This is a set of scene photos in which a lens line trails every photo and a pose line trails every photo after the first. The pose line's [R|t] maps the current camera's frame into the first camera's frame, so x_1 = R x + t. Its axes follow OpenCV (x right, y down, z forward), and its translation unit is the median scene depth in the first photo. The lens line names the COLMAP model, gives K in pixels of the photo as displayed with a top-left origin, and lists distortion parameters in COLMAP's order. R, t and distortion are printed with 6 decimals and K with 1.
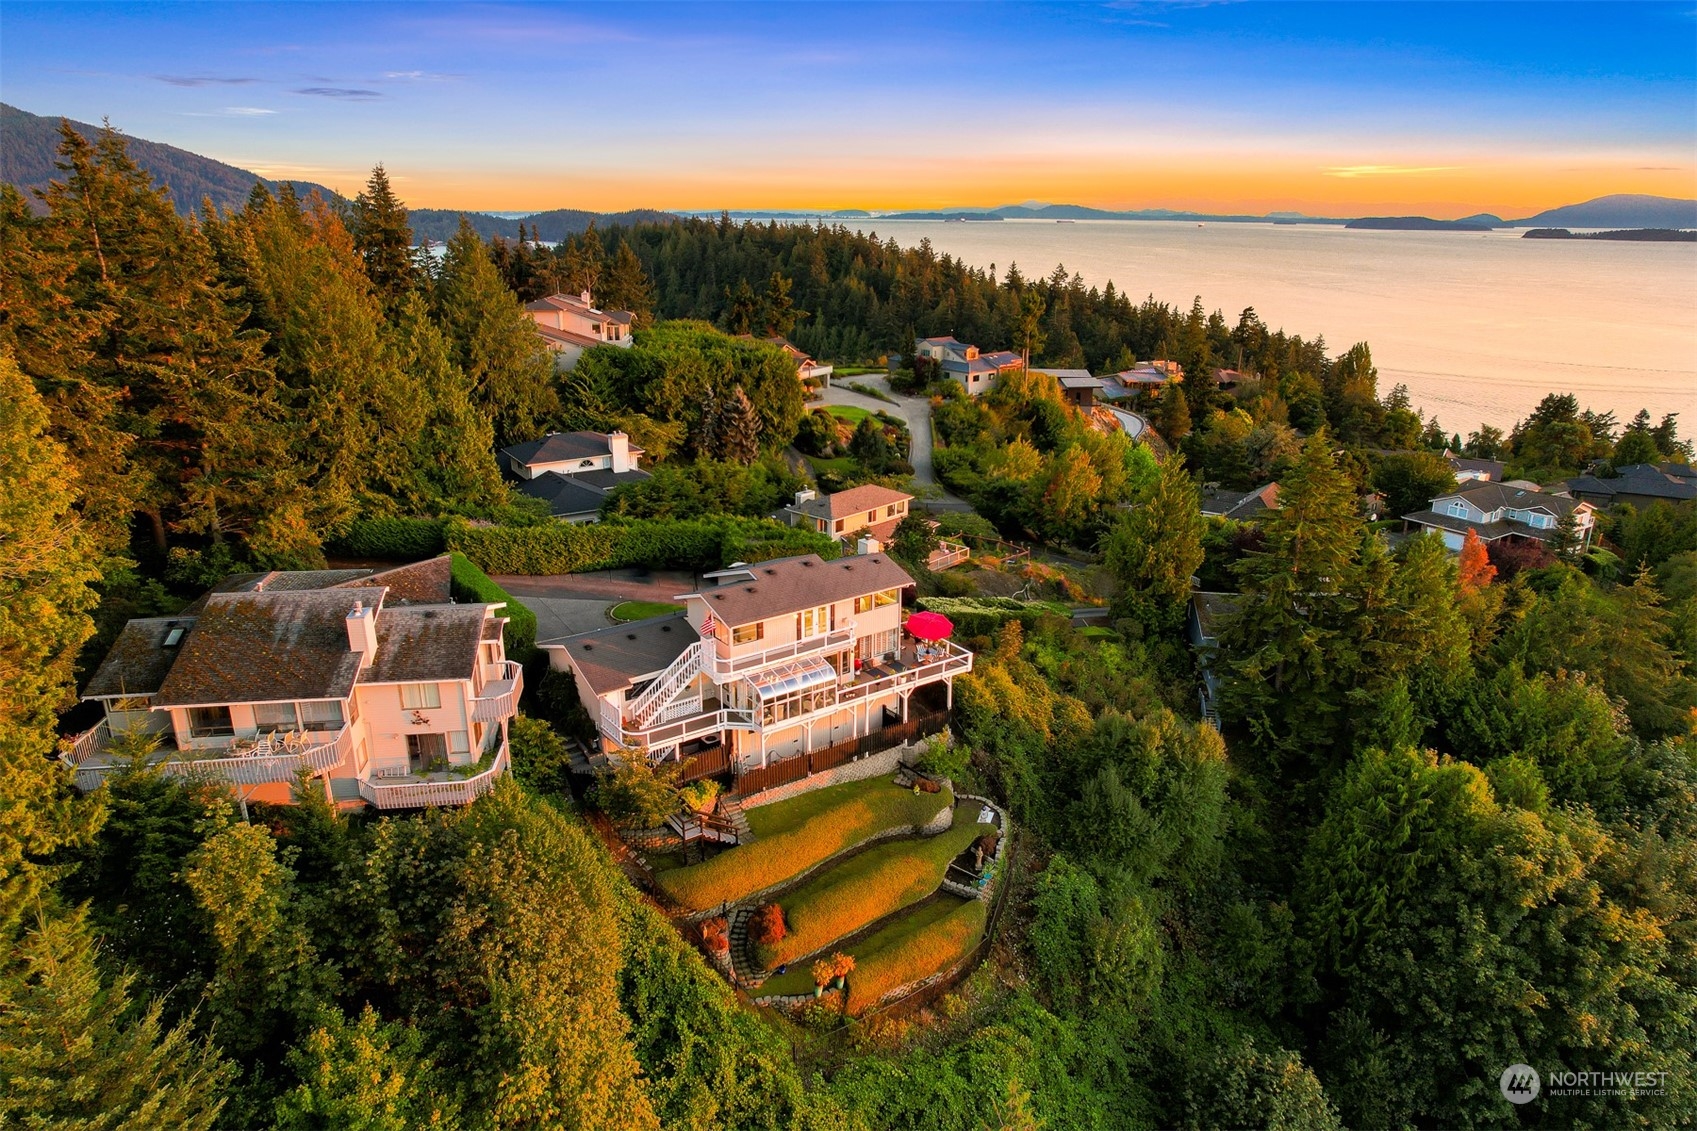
lens RADIAL K [[1081.3, 0, 848.5], [0, 1081.3, 565.5], [0, 0, 1]] dist [-0.086634, 0.075379]
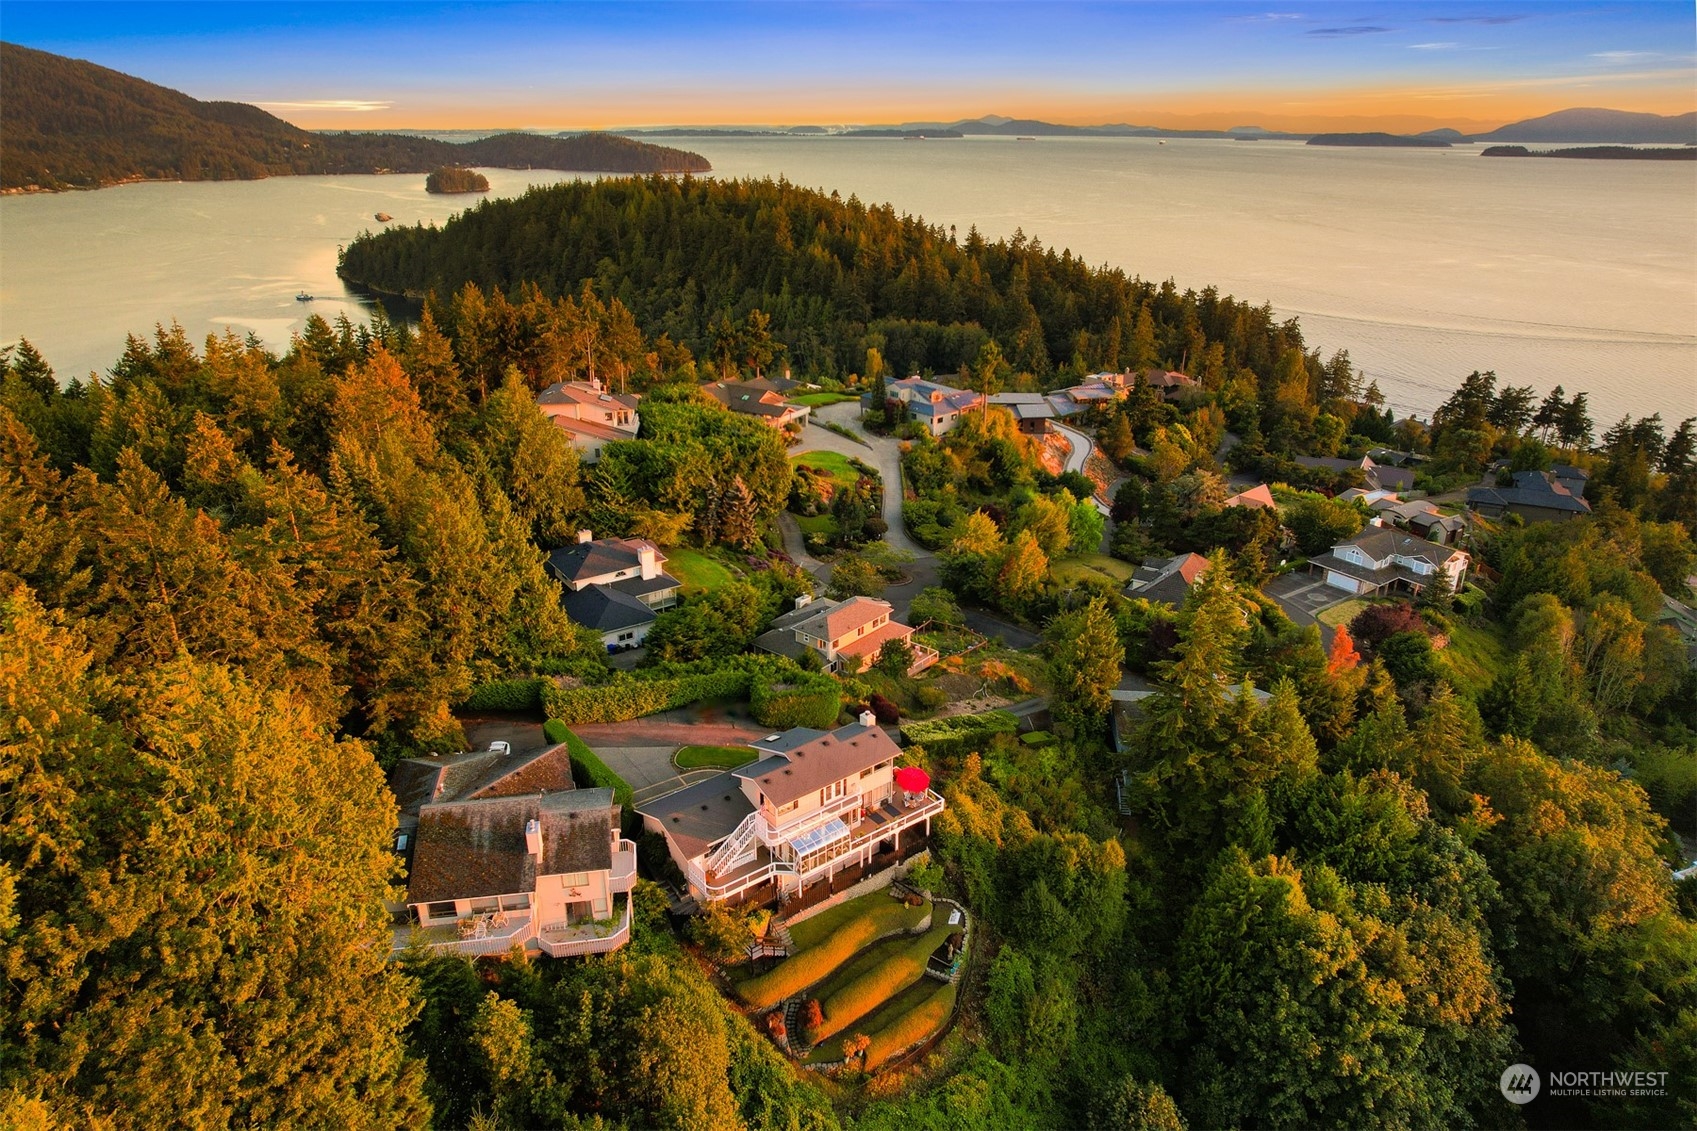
lens RADIAL K [[1081.3, 0, 848.5], [0, 1081.3, 565.5], [0, 0, 1]] dist [-0.086634, 0.075379]
pose [[0.999284, -0.016979, 0.033817, -0.050963], [0.014534, 0.997350, 0.071283, -0.324377], [-0.034937, -0.070740, 0.996883, -0.363885]]
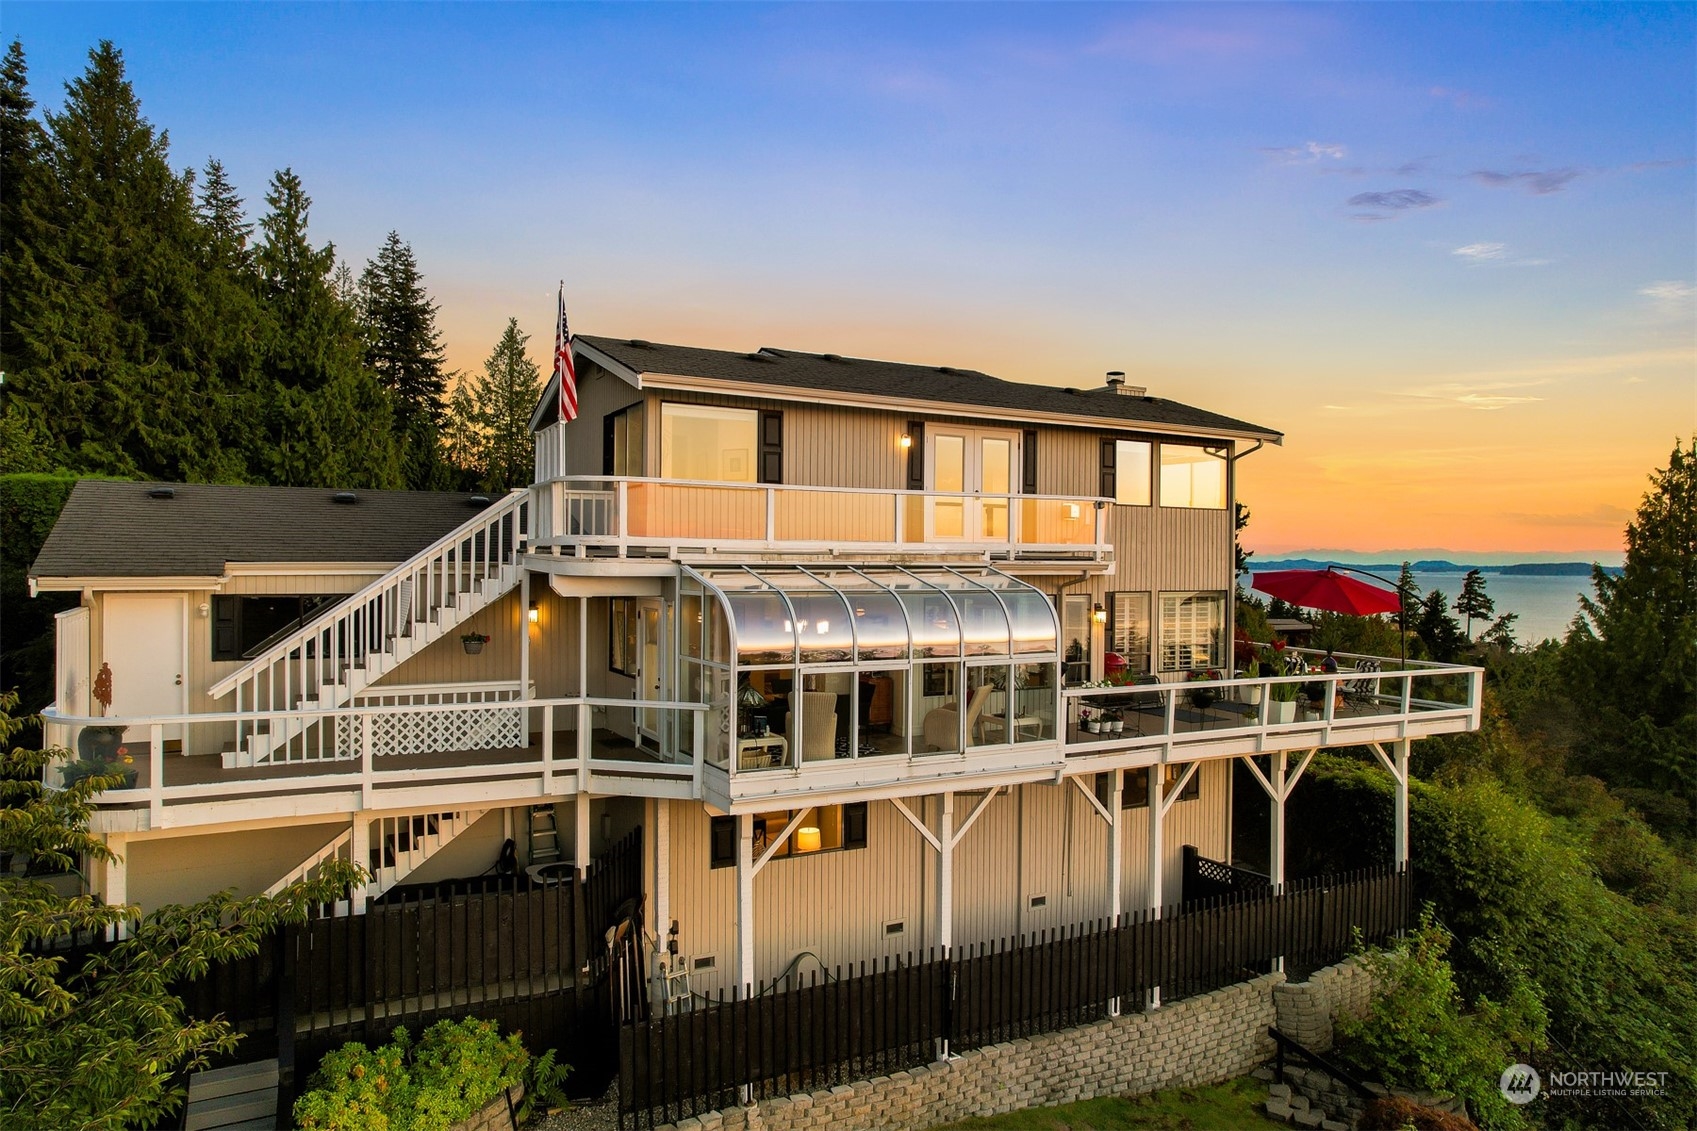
lens RADIAL K [[1081.3, 0, 848.5], [0, 1081.3, 565.5], [0, 0, 1]] dist [-0.086634, 0.075379]
pose [[0.991882, 0.002497, -0.127136, -0.025579], [-0.042573, 0.948629, -0.313514, 0.156945], [0.119822, 0.316381, 0.941034, 0.693154]]
